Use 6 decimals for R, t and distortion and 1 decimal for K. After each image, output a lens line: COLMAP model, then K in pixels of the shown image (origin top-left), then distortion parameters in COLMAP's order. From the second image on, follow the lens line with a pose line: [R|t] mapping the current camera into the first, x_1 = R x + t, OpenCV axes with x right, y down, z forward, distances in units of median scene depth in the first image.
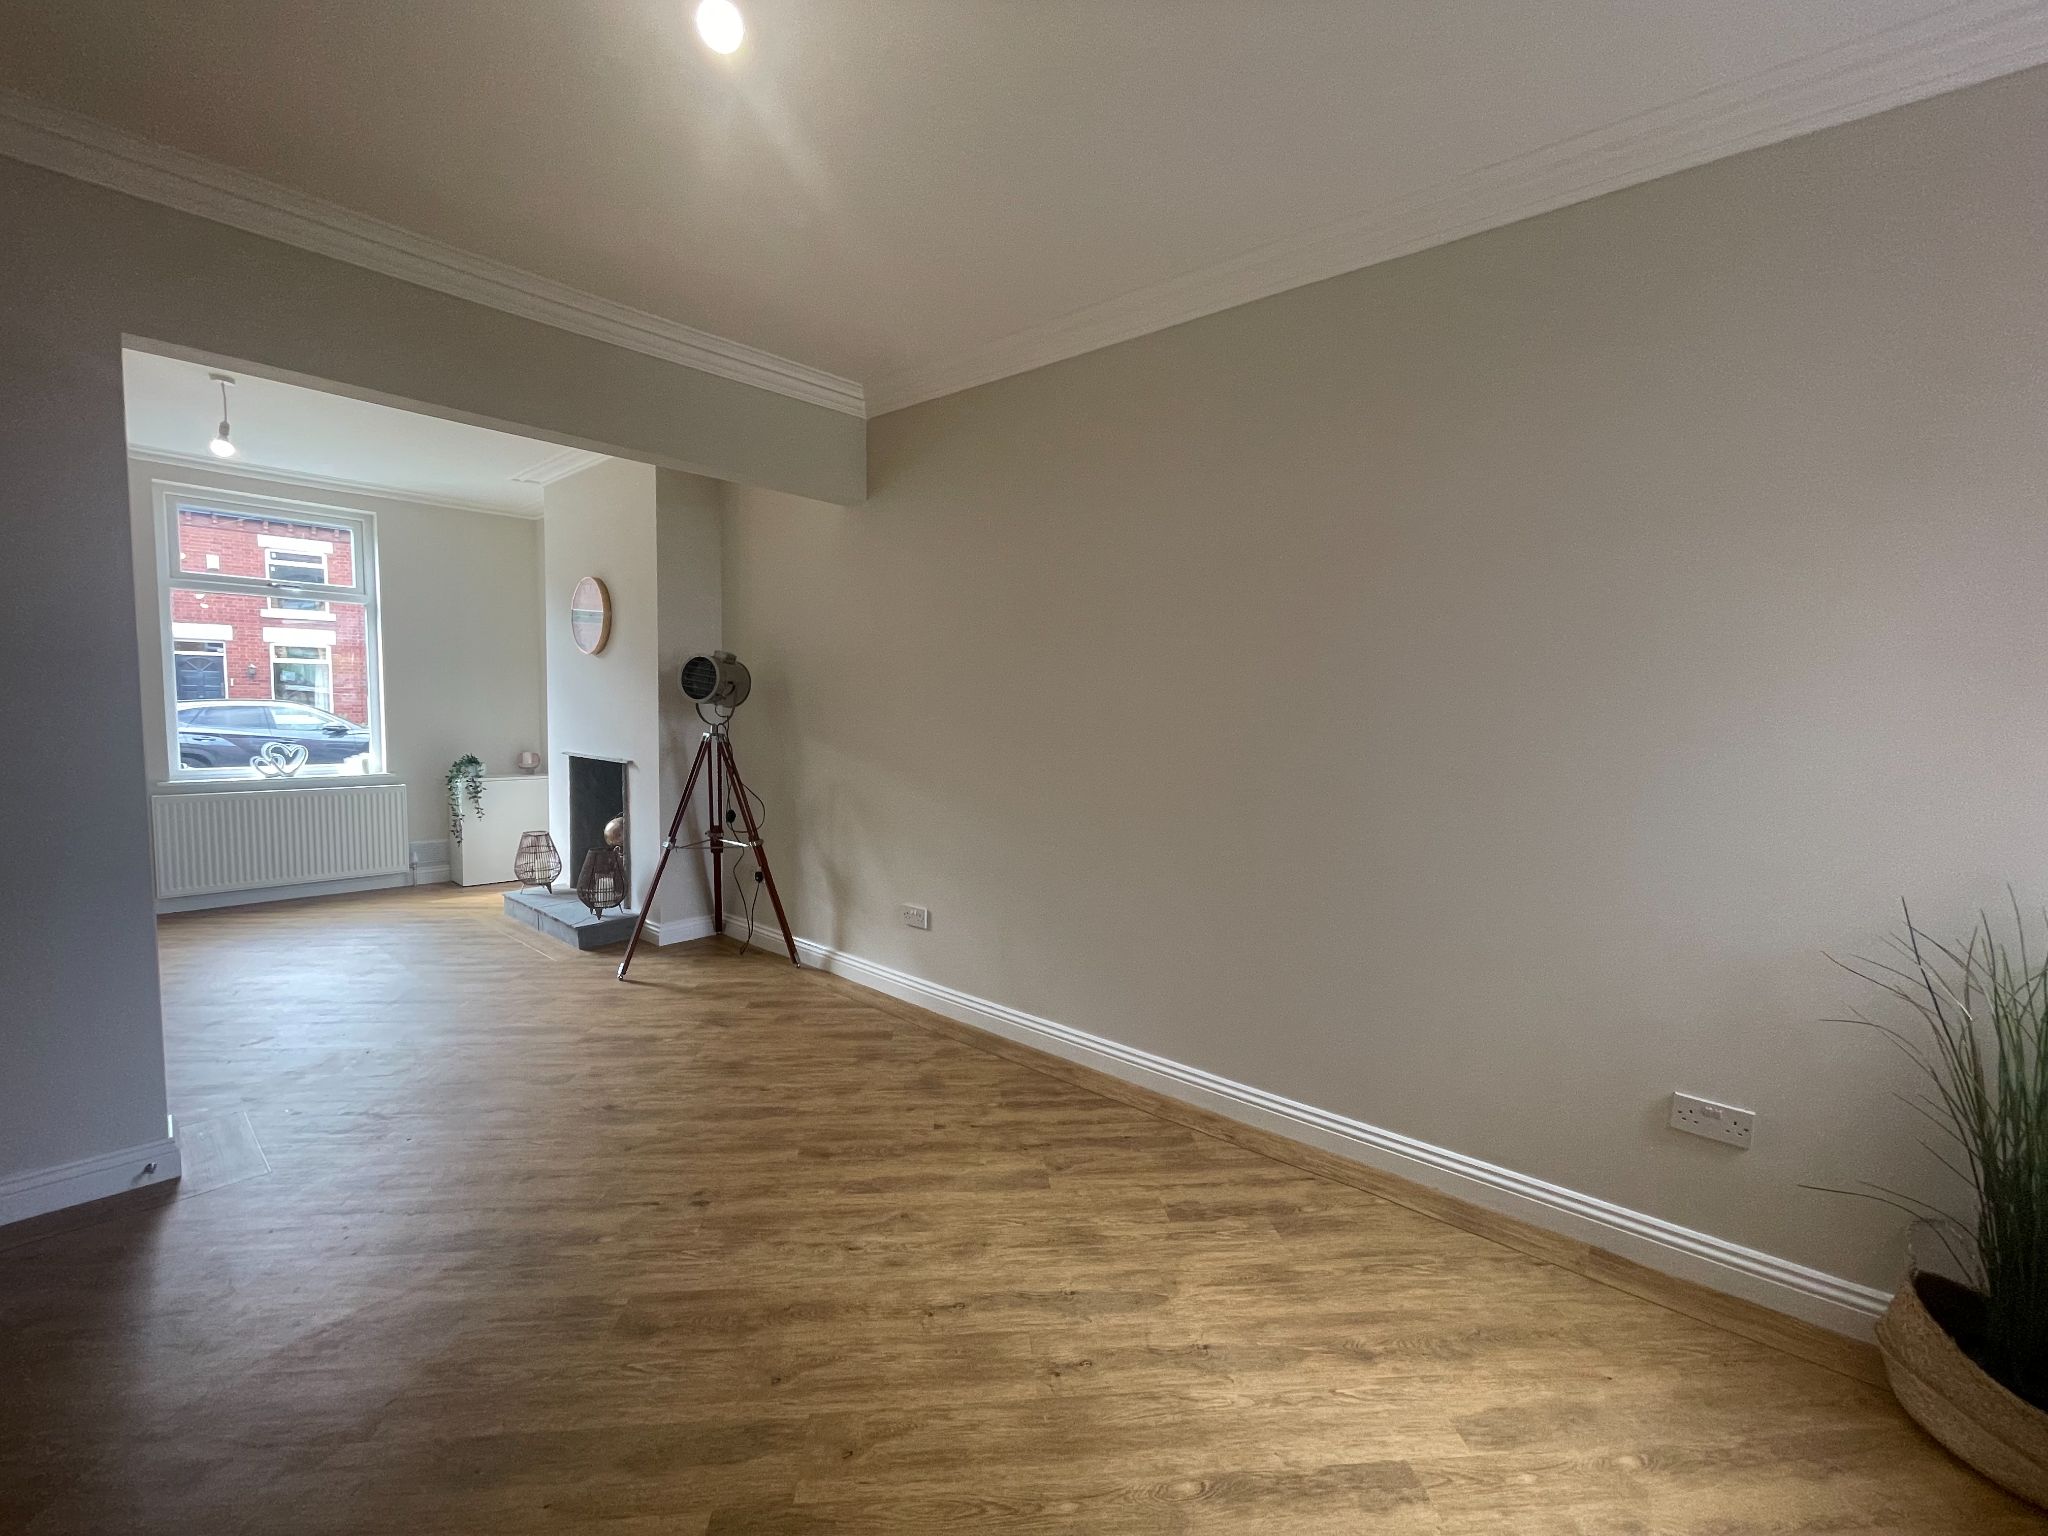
lens RADIAL K [[830.5, 0, 1022.7], [0, 830.5, 765.8], [0, 0, 1]] dist [-0.008310, 0.005039]
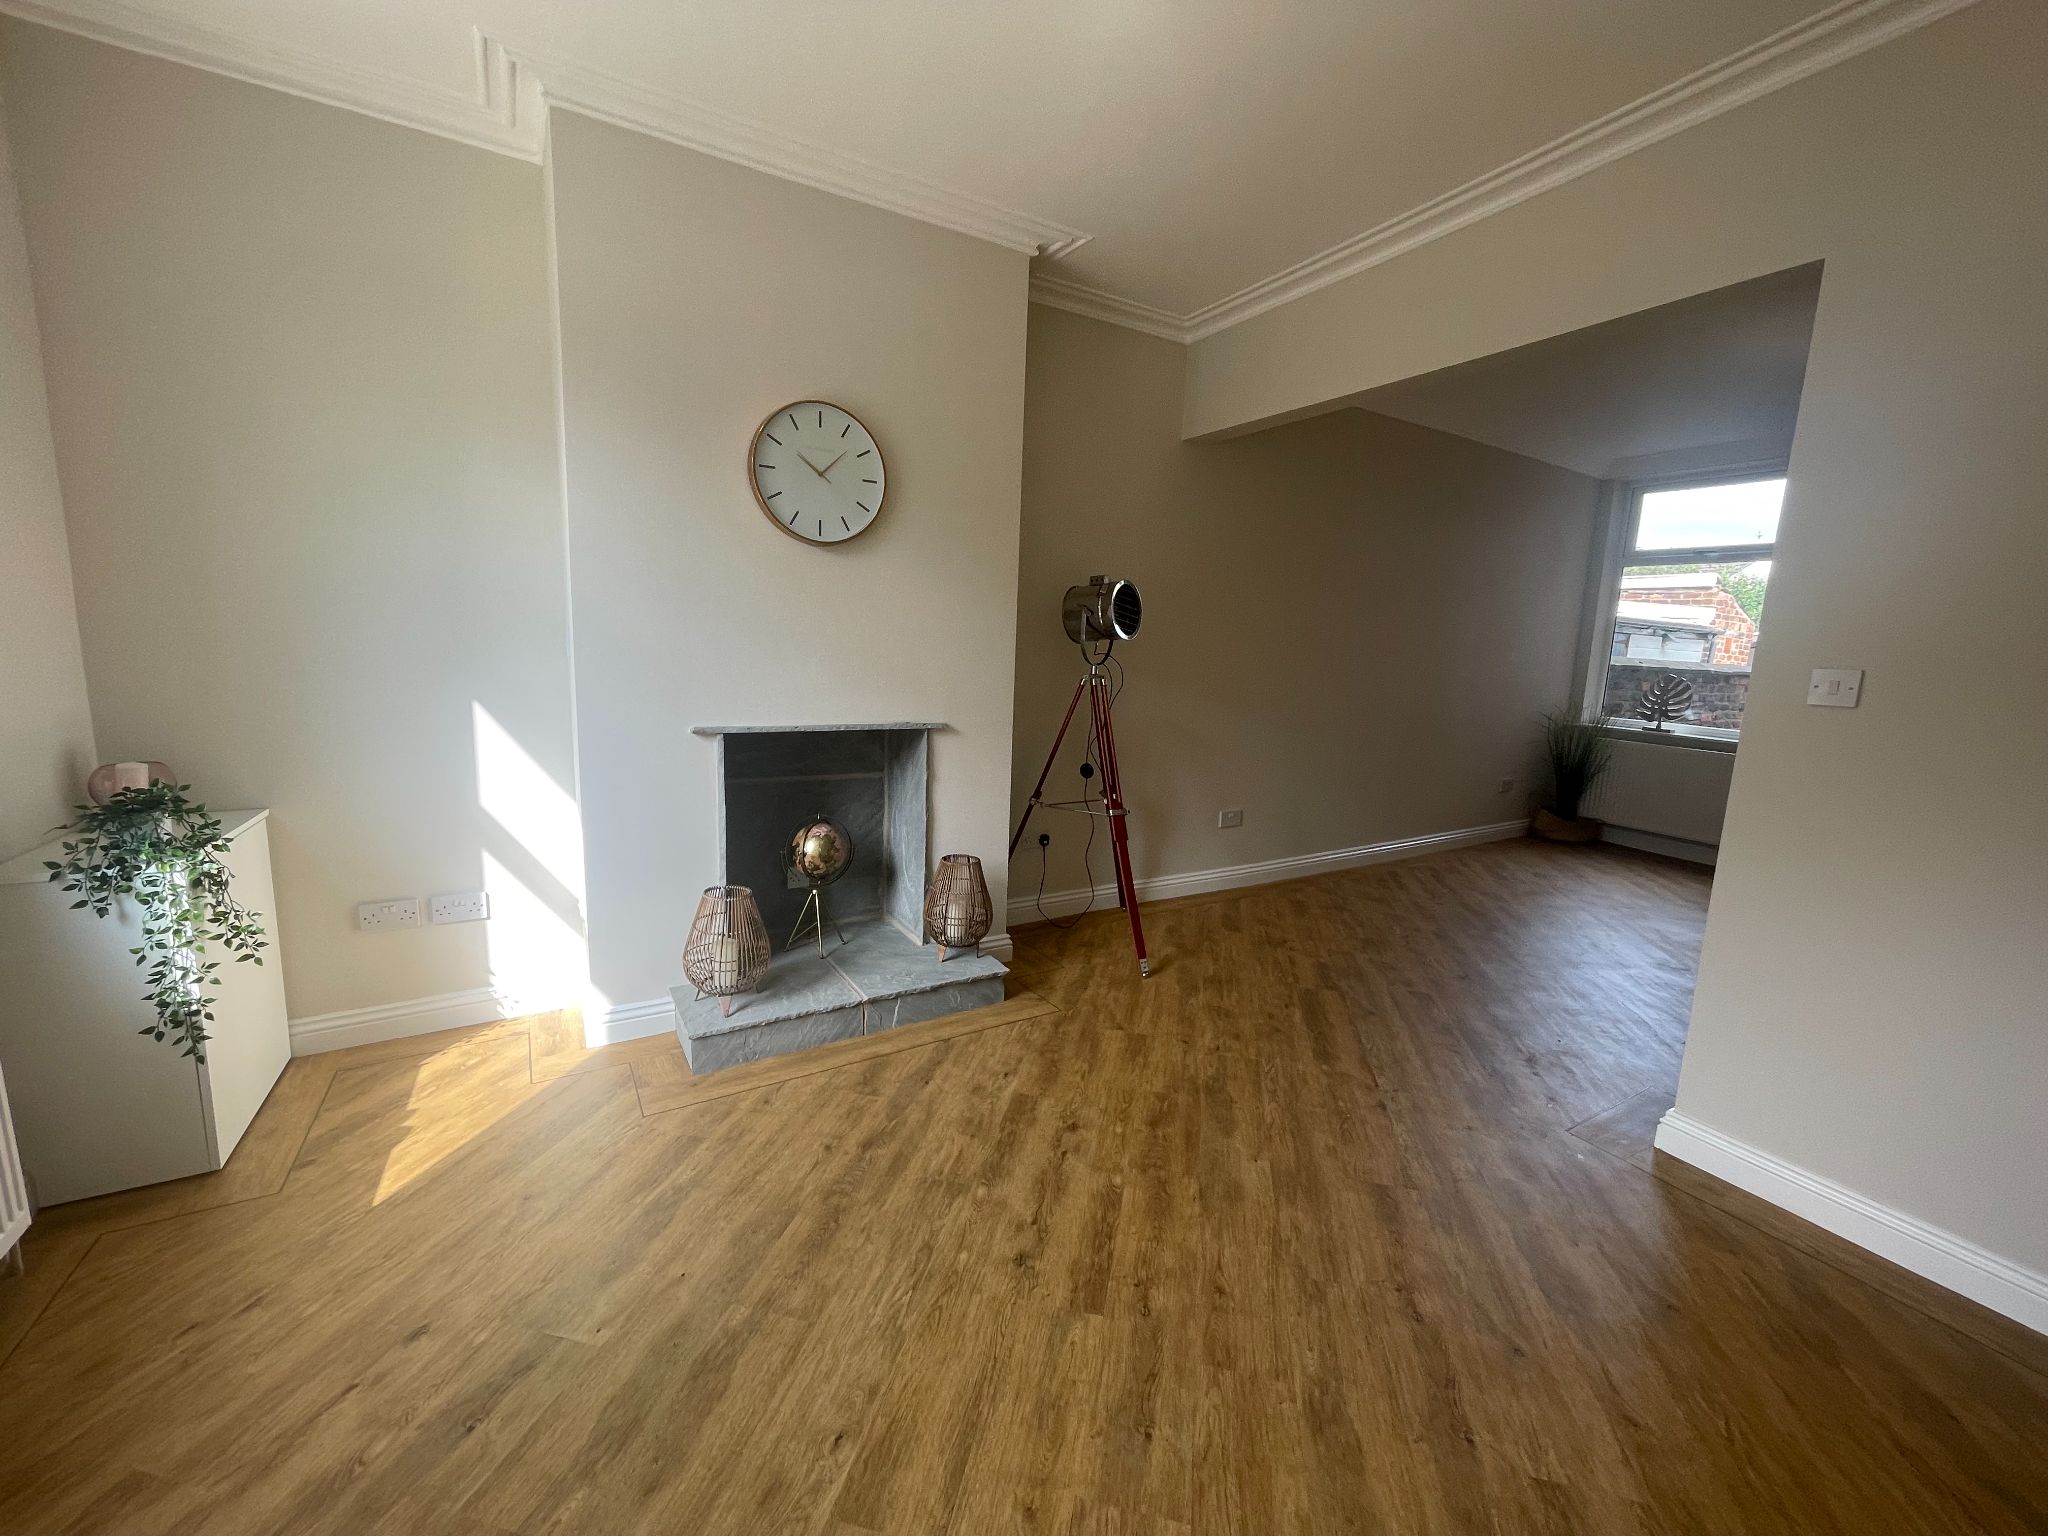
lens RADIAL K [[830.5, 0, 1022.7], [0, 830.5, 765.8], [0, 0, 1]] dist [-0.008310, 0.005039]
pose [[0.314524, -0.153764, 0.936713, -1.851556], [0.041409, 0.988076, 0.148291, -0.119041], [-0.948346, -0.007853, 0.317141, 1.245868]]
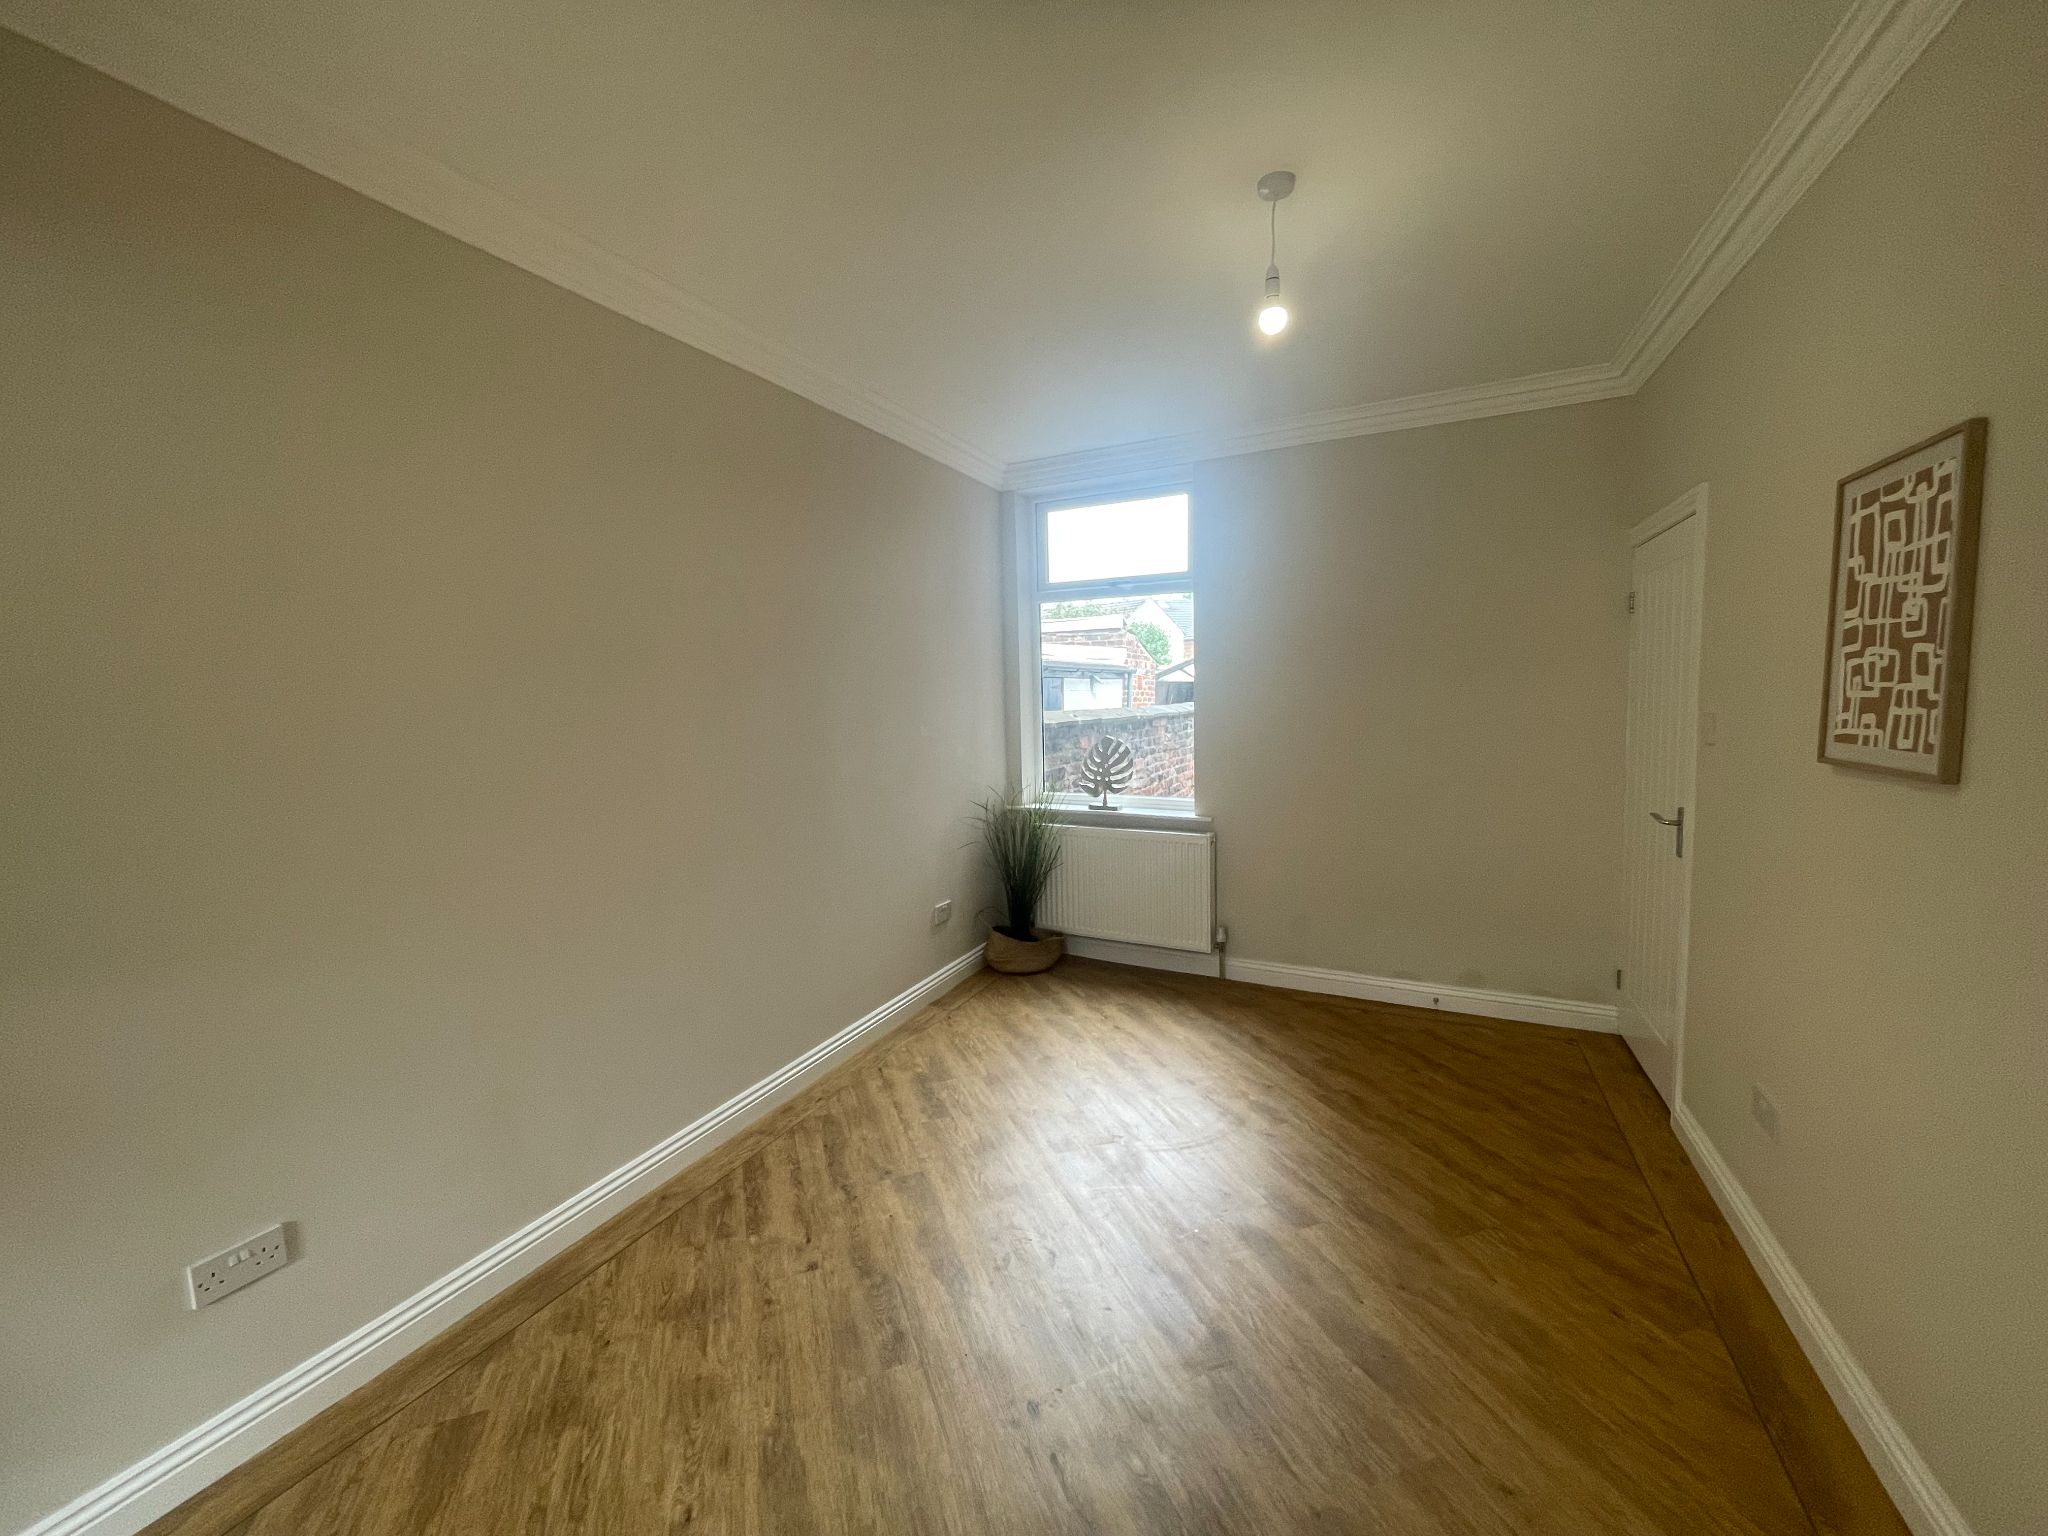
lens RADIAL K [[830.5, 0, 1022.7], [0, 830.5, 765.8], [0, 0, 1]] dist [-0.008310, 0.005039]
pose [[-0.251677, -0.098968, 0.962738, -0.877540], [0.096290, 0.987261, 0.126661, -0.135714], [-0.963009, 0.124580, -0.238942, 0.916830]]
